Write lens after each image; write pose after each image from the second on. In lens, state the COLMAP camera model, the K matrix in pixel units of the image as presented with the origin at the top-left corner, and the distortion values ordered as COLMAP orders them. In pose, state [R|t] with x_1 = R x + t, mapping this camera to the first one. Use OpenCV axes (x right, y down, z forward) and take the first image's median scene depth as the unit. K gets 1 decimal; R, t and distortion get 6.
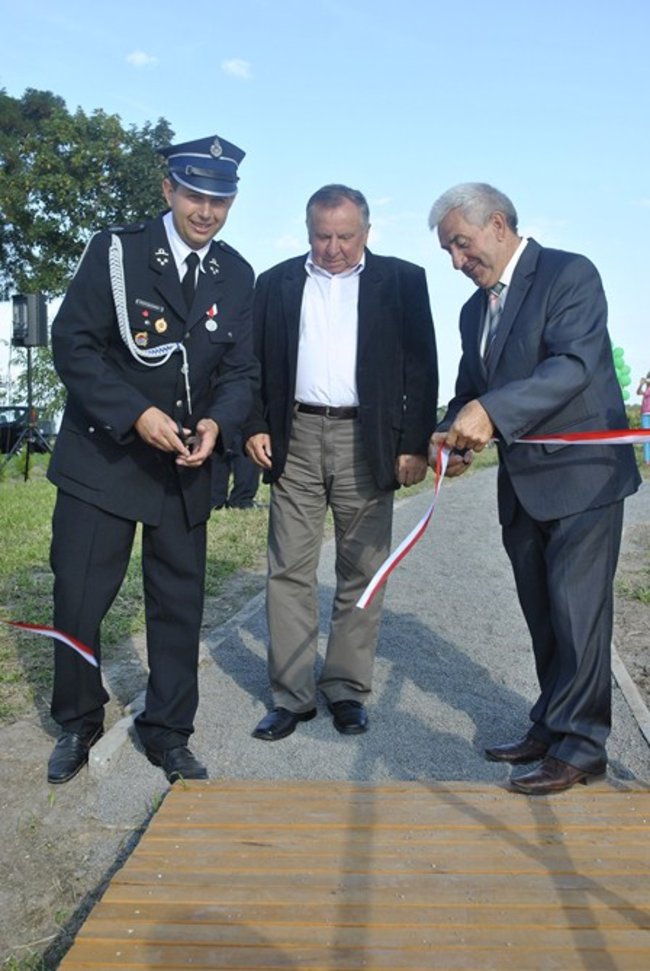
lens RADIAL K [[1245.8, 0, 325.0], [0, 1245.8, 485.5], [0, 0, 1]] dist [0.002503, 0.002809]
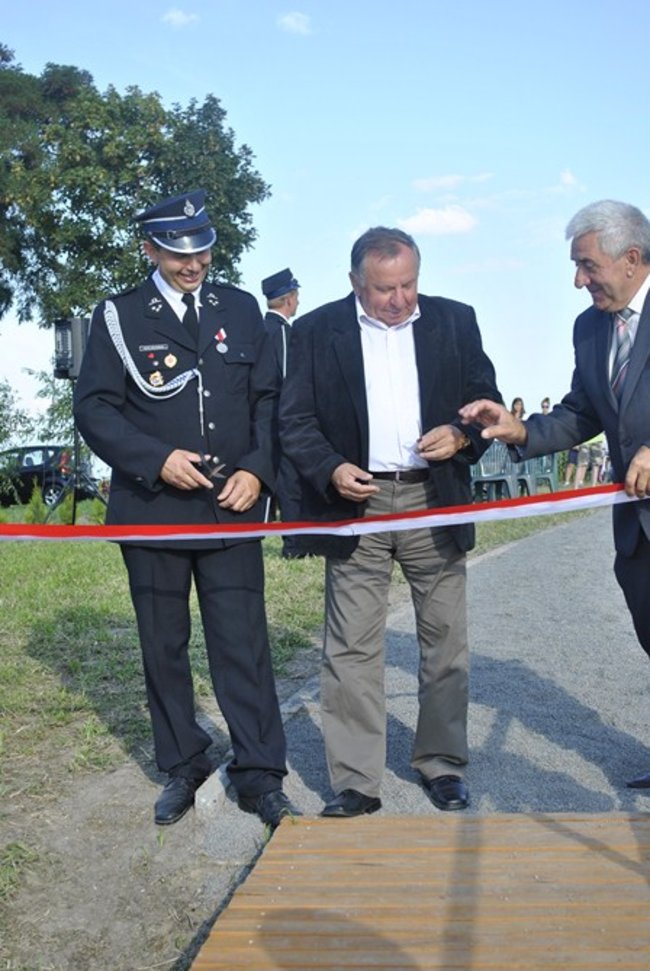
lens RADIAL K [[1656.7, 0, 325.0], [0, 1656.7, 485.5], [0, 0, 1]] dist [0.009393, 0.050873]
pose [[0.998161, -0.026511, -0.054512, -0.003822], [0.024773, 0.999171, -0.032317, 0.008341], [0.055324, 0.030907, 0.997990, -0.253495]]
